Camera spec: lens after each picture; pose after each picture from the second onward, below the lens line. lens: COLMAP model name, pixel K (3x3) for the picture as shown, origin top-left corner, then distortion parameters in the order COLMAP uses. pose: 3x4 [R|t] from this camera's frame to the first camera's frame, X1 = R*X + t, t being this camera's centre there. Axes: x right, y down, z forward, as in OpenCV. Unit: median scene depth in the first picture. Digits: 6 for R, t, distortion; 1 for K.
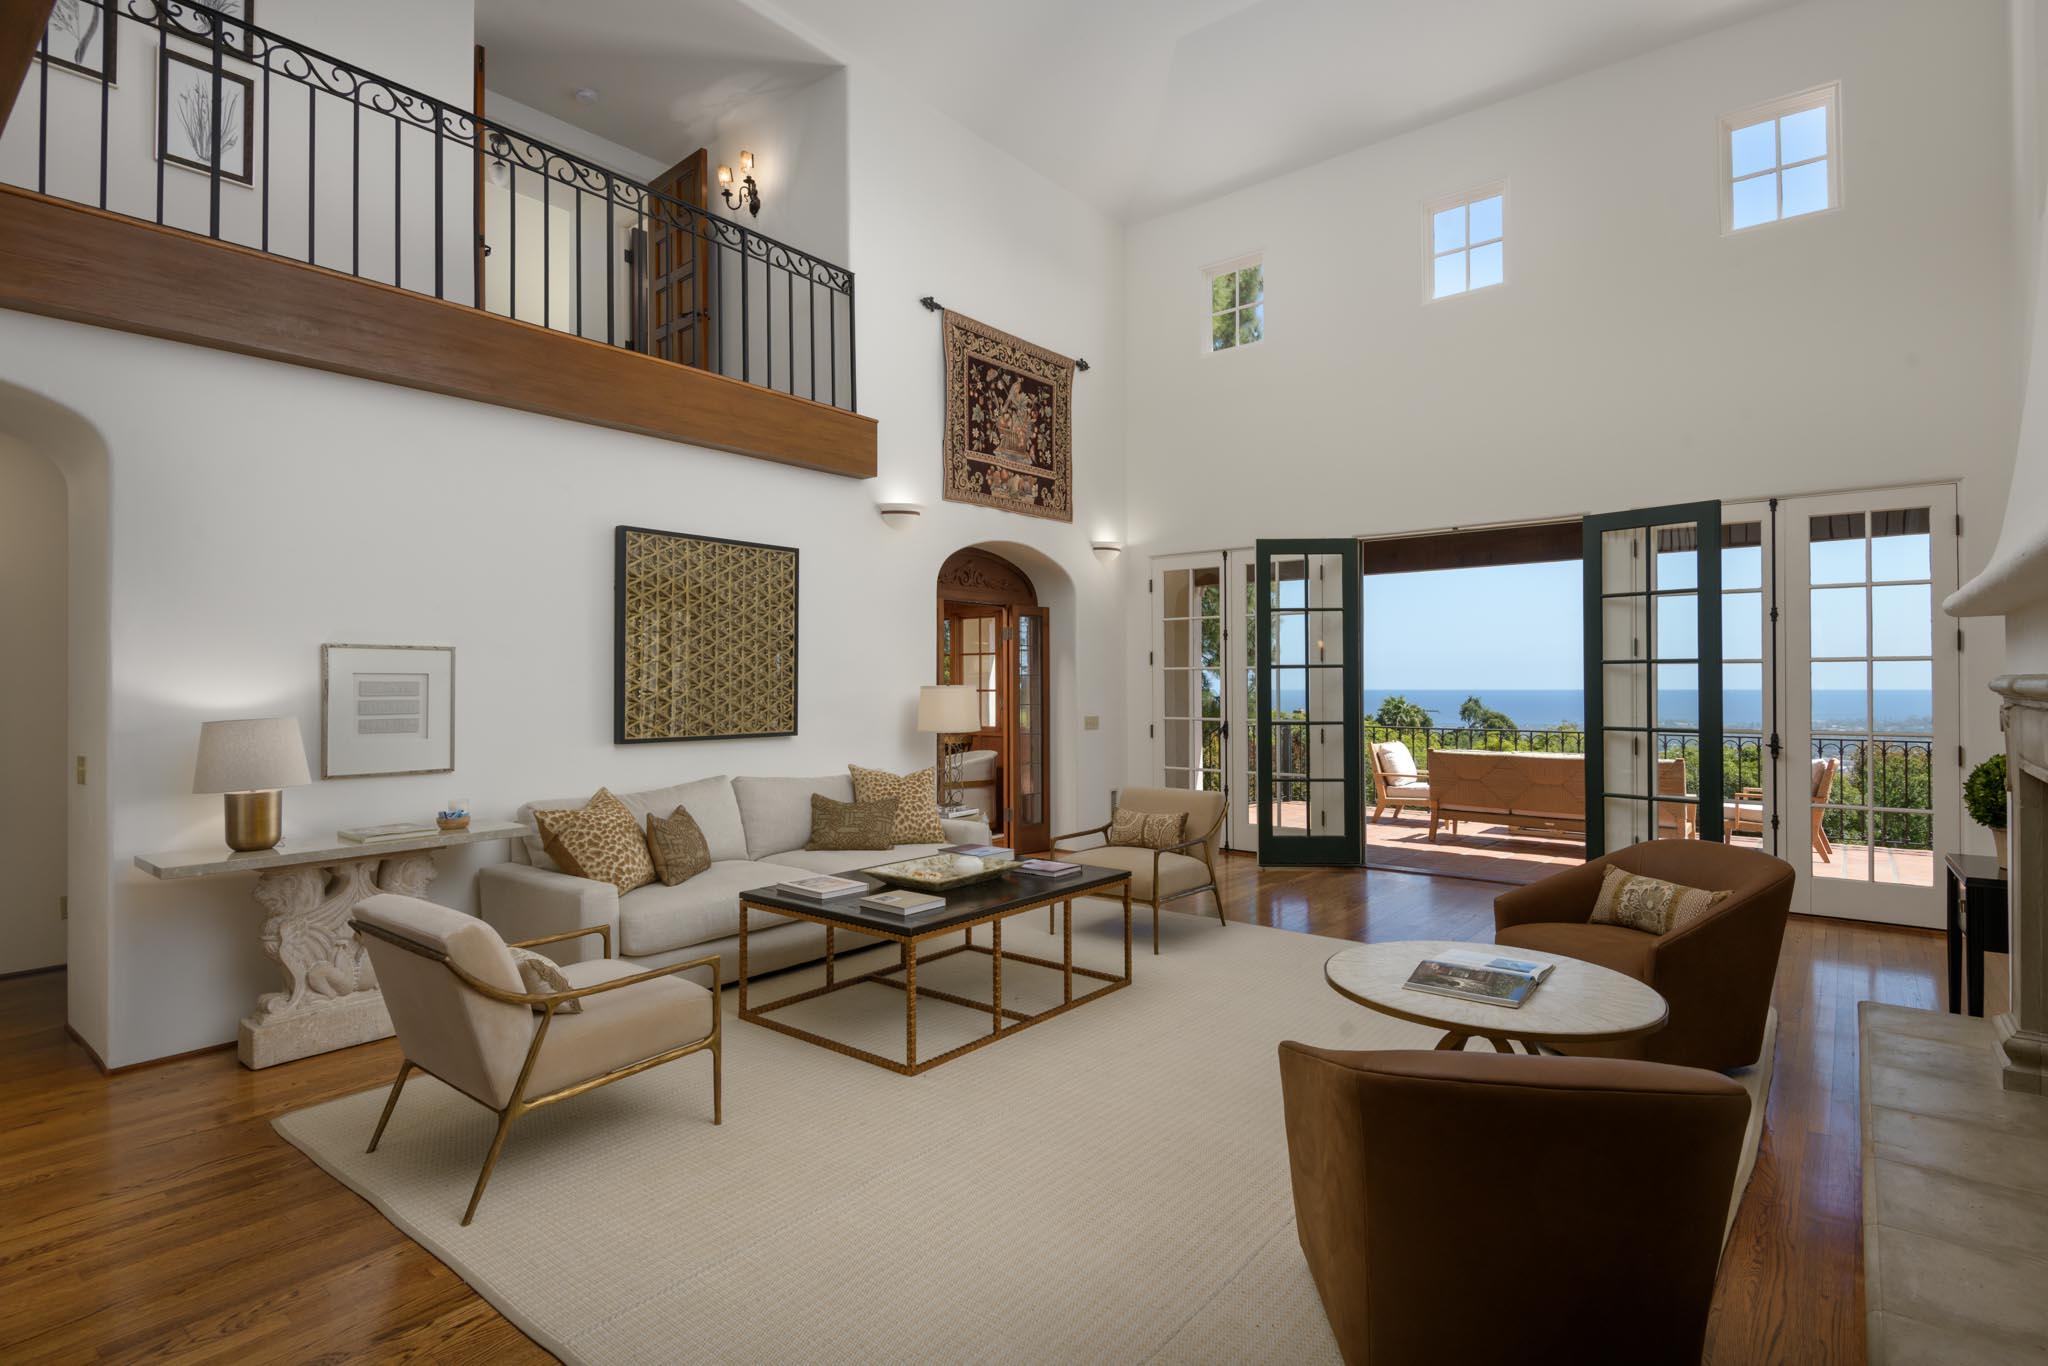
lens RADIAL K [[990.8, 0, 1024.0], [0, 990.8, 683.0], [0, 0, 1]] dist [0.001632, 0.000420]
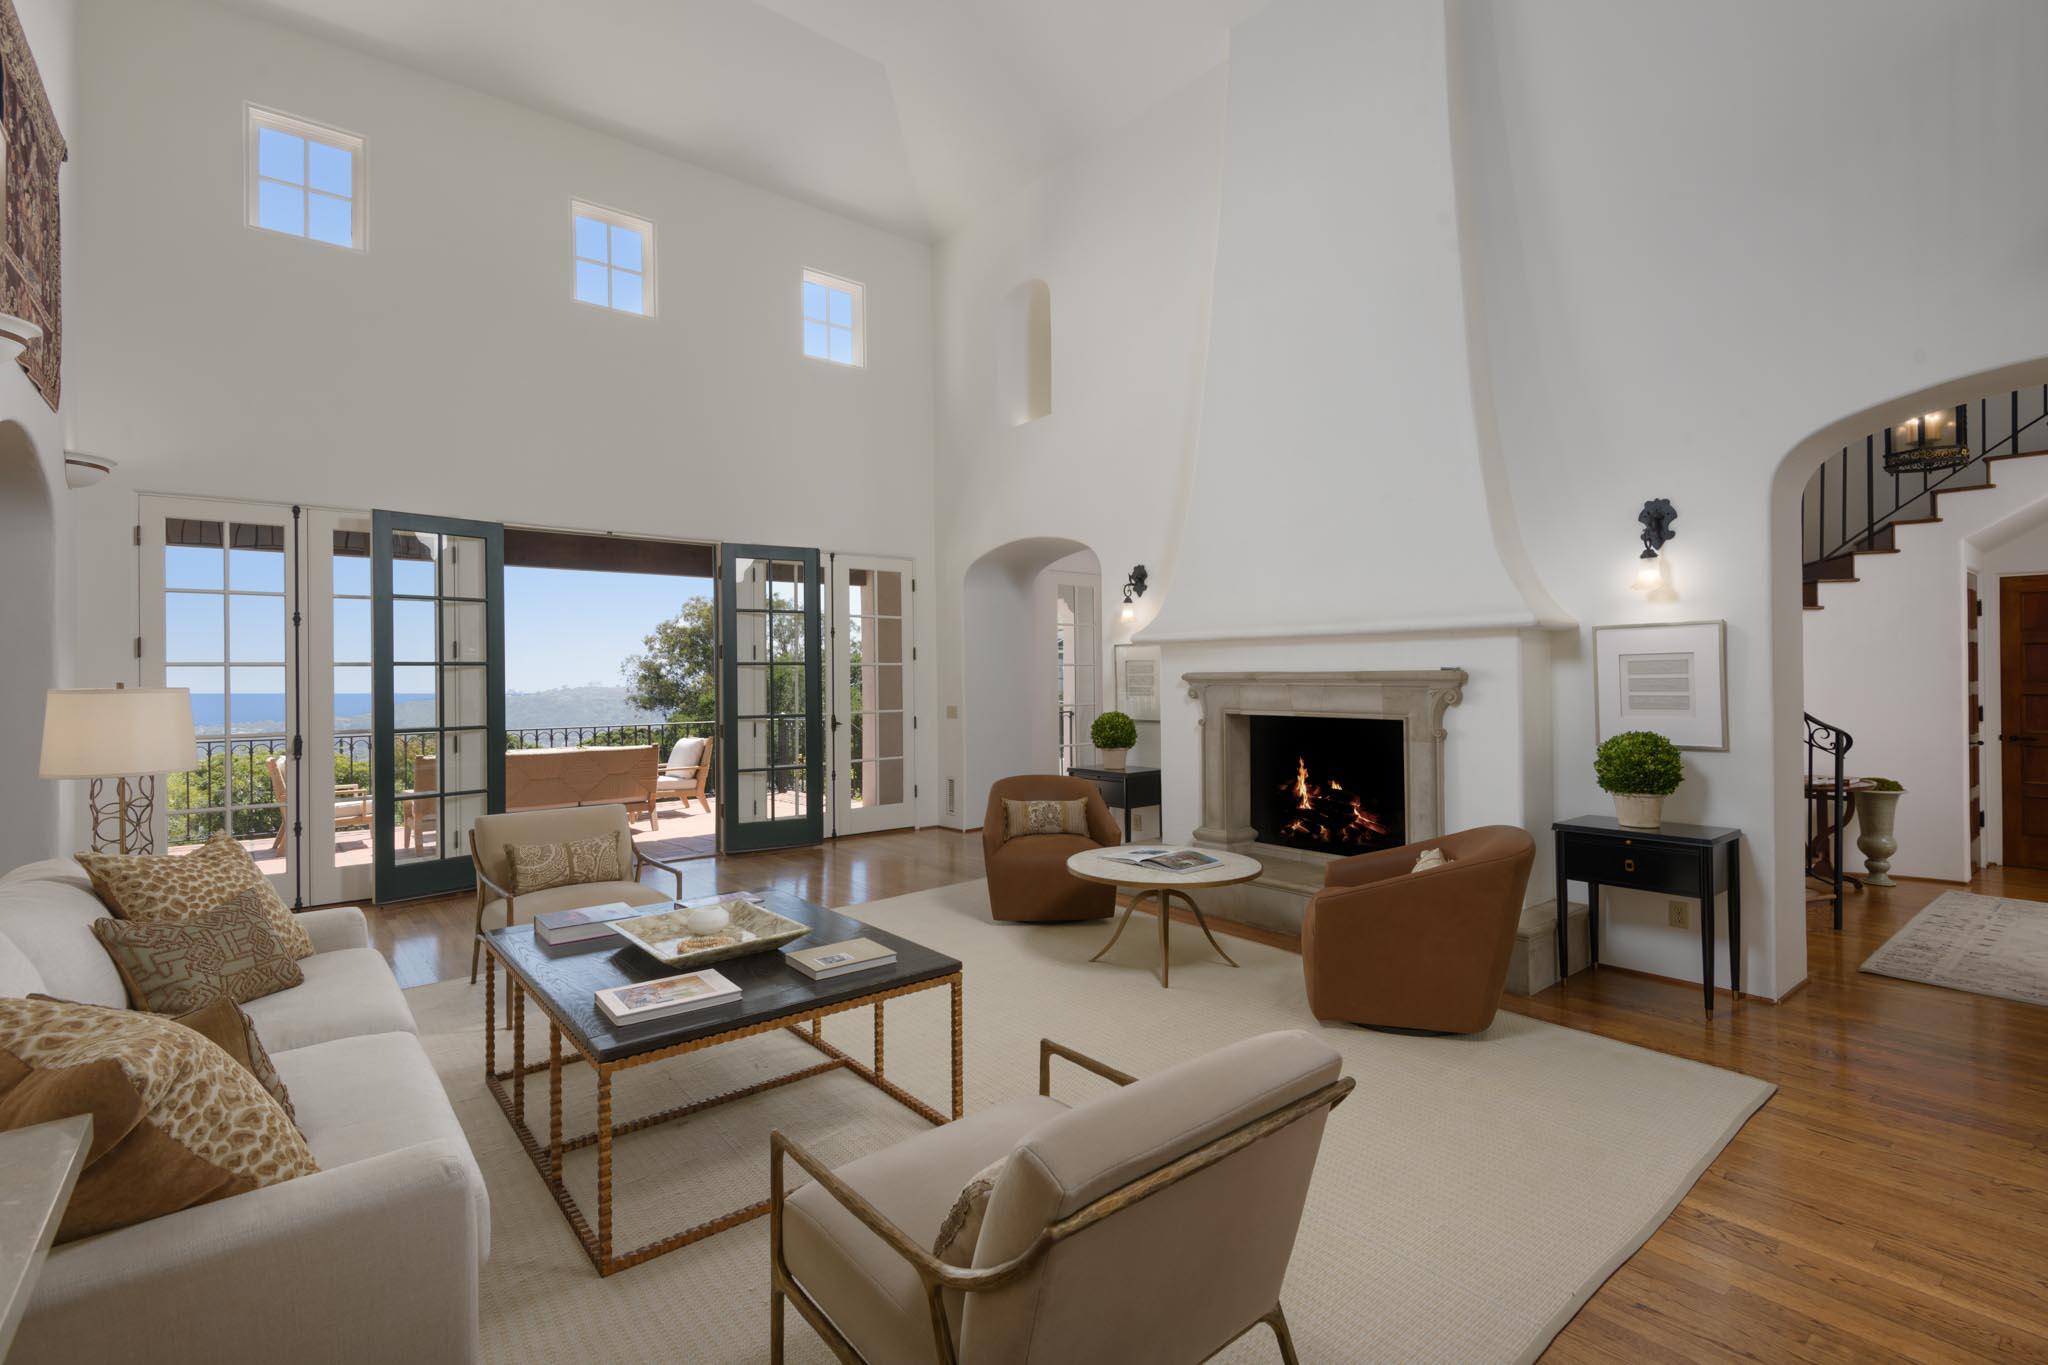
lens RADIAL K [[945.2, 0, 1024.0], [0, 945.2, 682.5], [0, 0, 1]] dist [0.044052, -0.000031]
pose [[0.196112, -0.004347, 0.980572, -0.394467], [0.008763, 0.999958, 0.002681, 0.000444], [-0.980542, 0.008067, 0.196142, 0.326723]]
